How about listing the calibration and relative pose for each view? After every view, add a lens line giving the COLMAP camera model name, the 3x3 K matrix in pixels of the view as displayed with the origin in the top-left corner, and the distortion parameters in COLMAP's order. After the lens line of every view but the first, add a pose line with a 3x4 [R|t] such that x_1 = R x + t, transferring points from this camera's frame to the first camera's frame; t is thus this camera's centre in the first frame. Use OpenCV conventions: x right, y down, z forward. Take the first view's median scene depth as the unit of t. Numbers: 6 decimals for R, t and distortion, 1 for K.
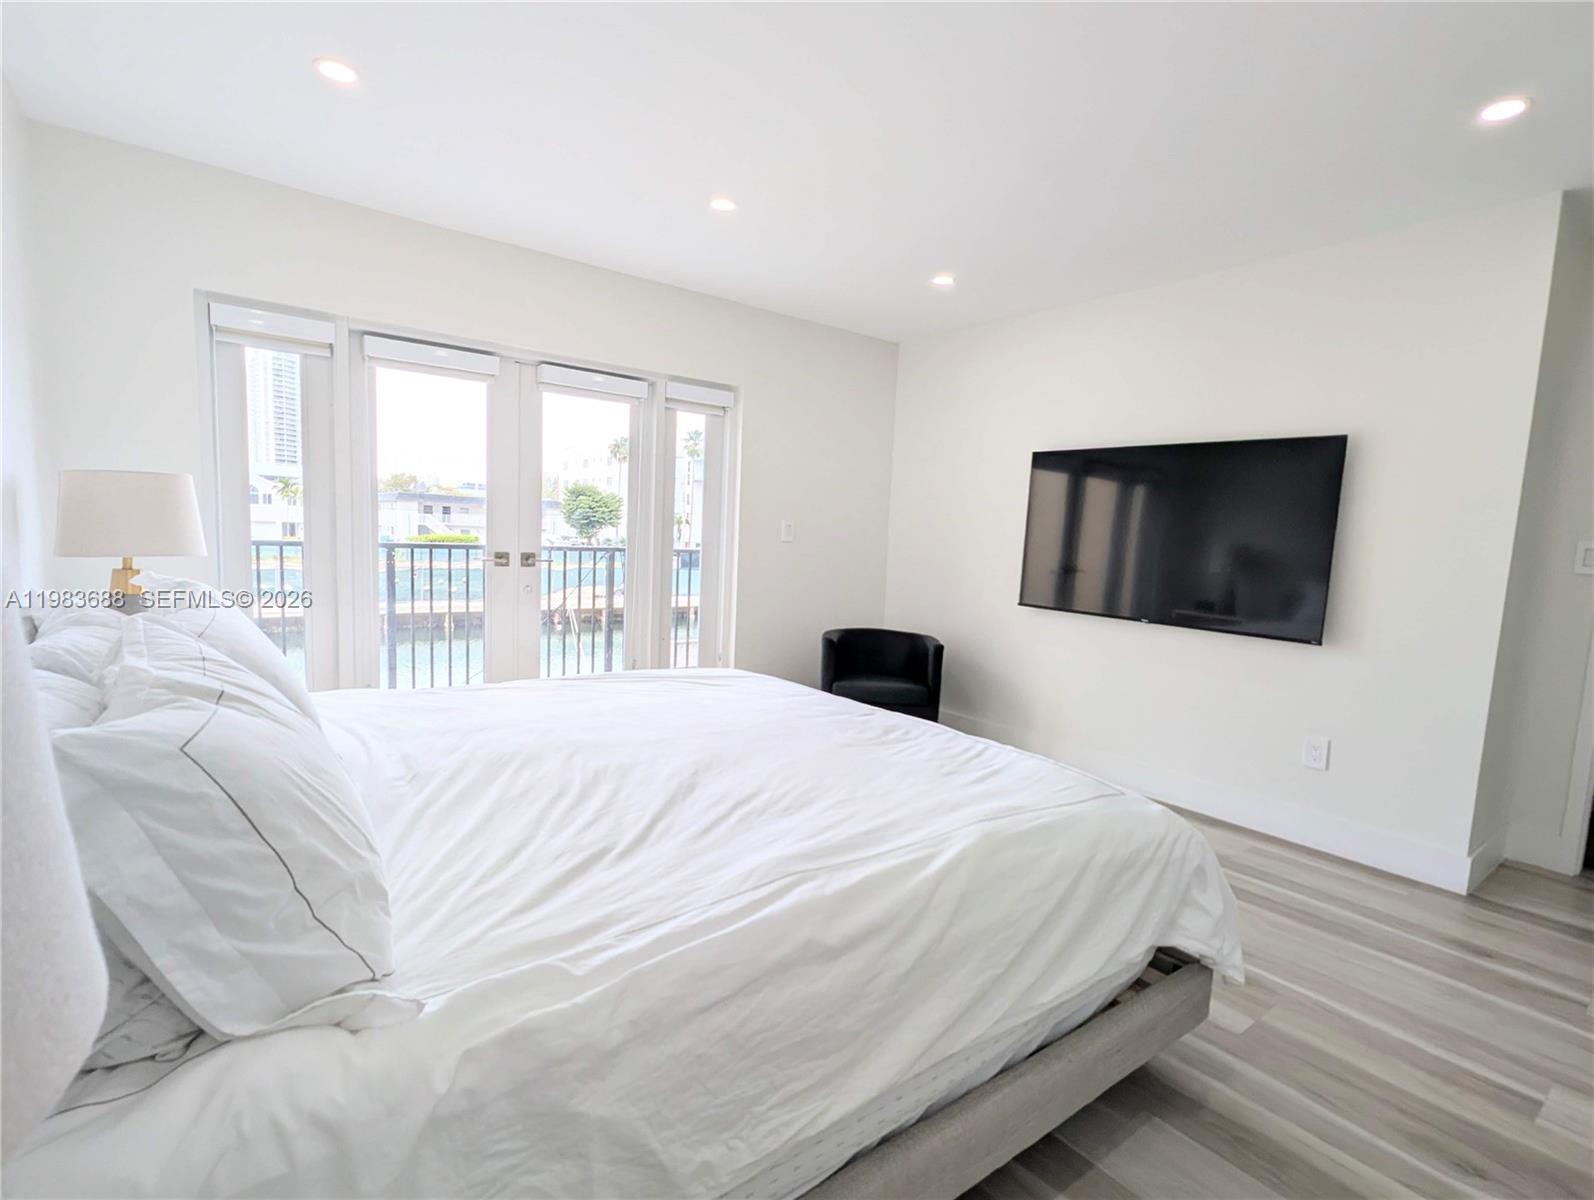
lens RADIAL K [[769.3, 0, 792.8], [0, 769.3, 617.5], [0, 0, 1]] dist [0.001231, -0.001373]
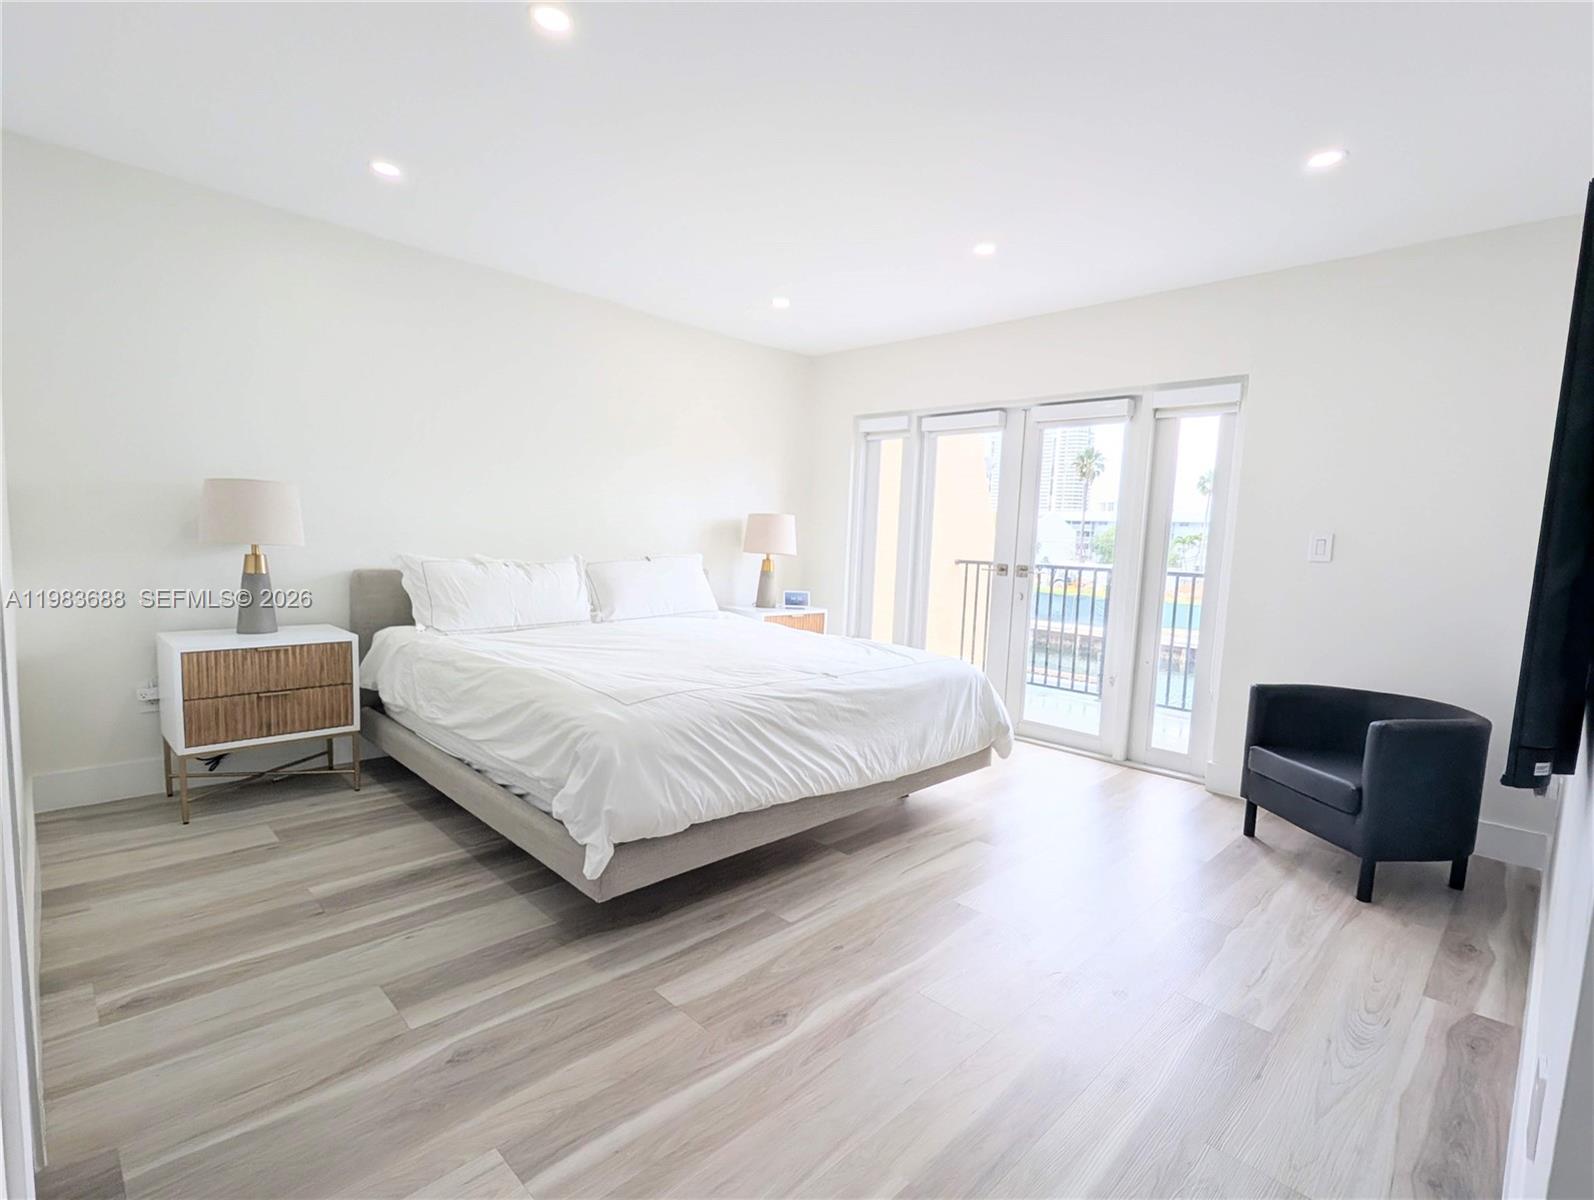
lens RADIAL K [[769.3, 0, 792.8], [0, 769.3, 617.5], [0, 0, 1]] dist [0.001231, -0.001373]
pose [[0.132025, 0.065678, -0.989068, 1.995606], [-0.144709, 0.988390, 0.046316, -0.021354], [0.980627, 0.137012, 0.139996, 1.232237]]
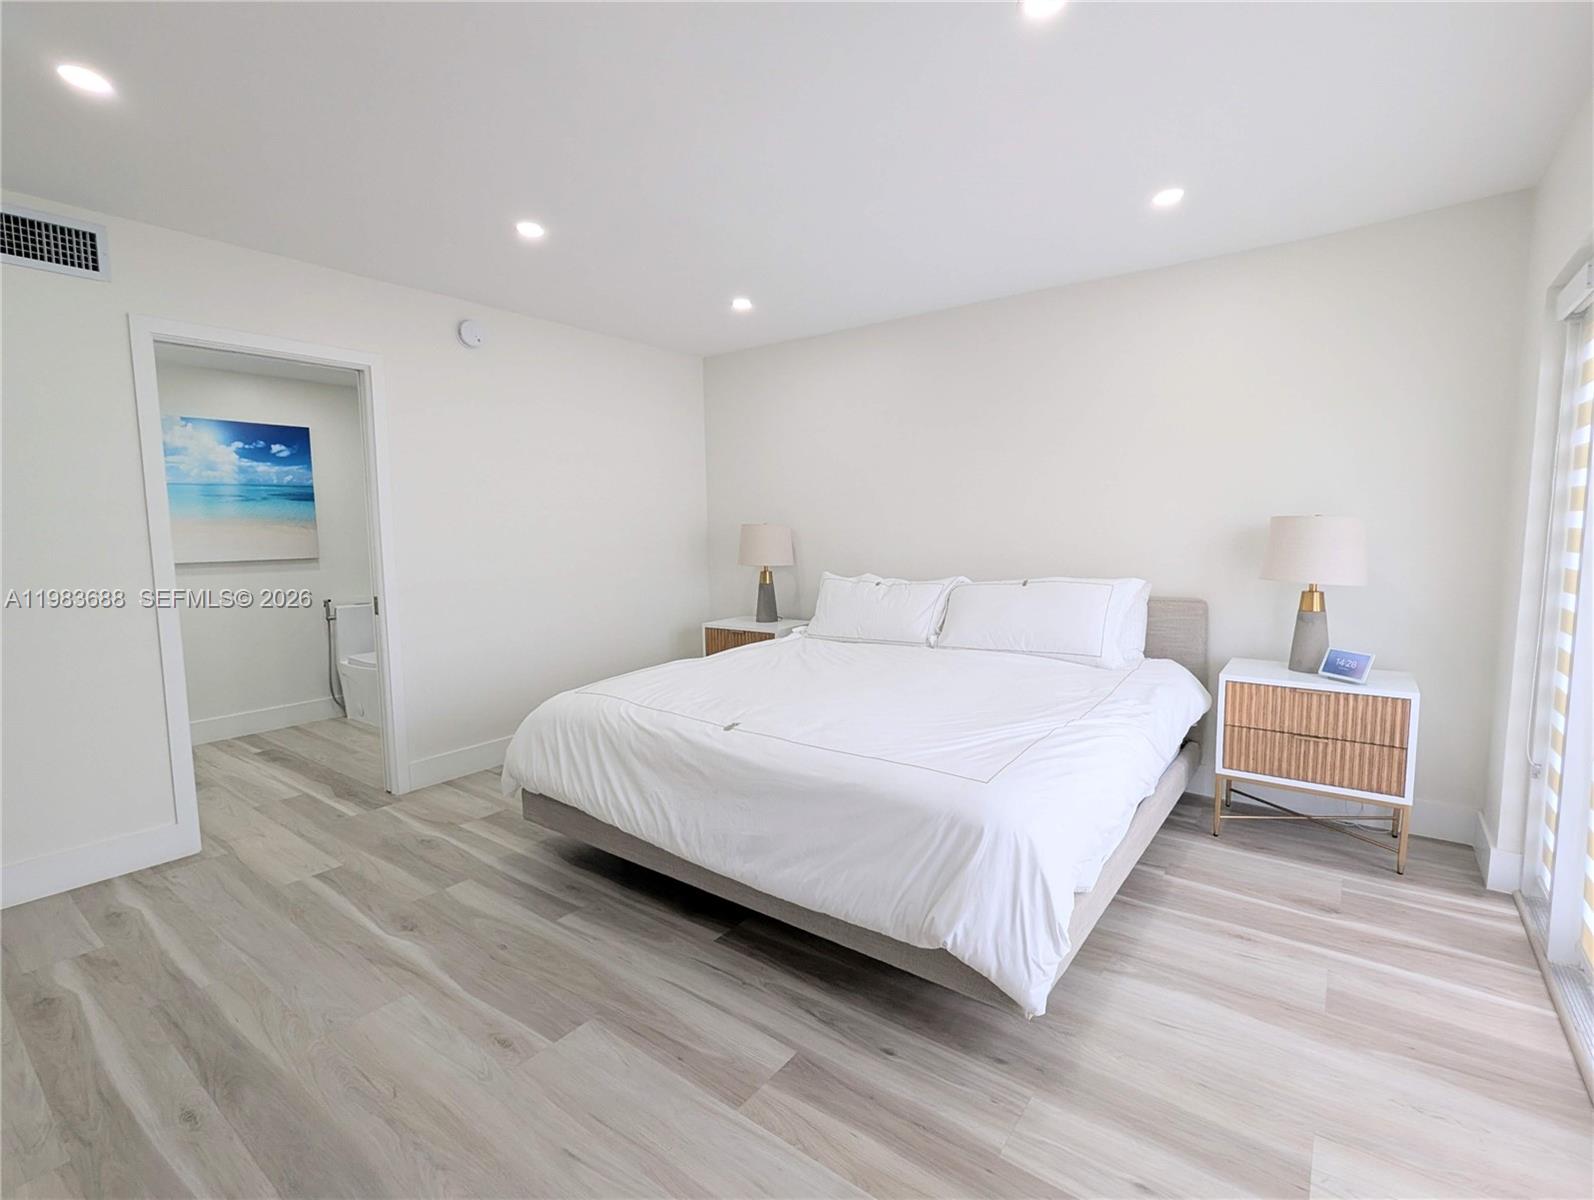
lens RADIAL K [[735.2, 0, 795.0], [0, 735.2, 600.0], [0, 0, 1]] dist [-0.000596, -0.000040]
pose [[-0.963399, -0.006672, -0.267989, 0.458095], [-0.060114, 0.979608, 0.191717, -0.362239], [0.261245, 0.200810, -0.944154, 3.015123]]
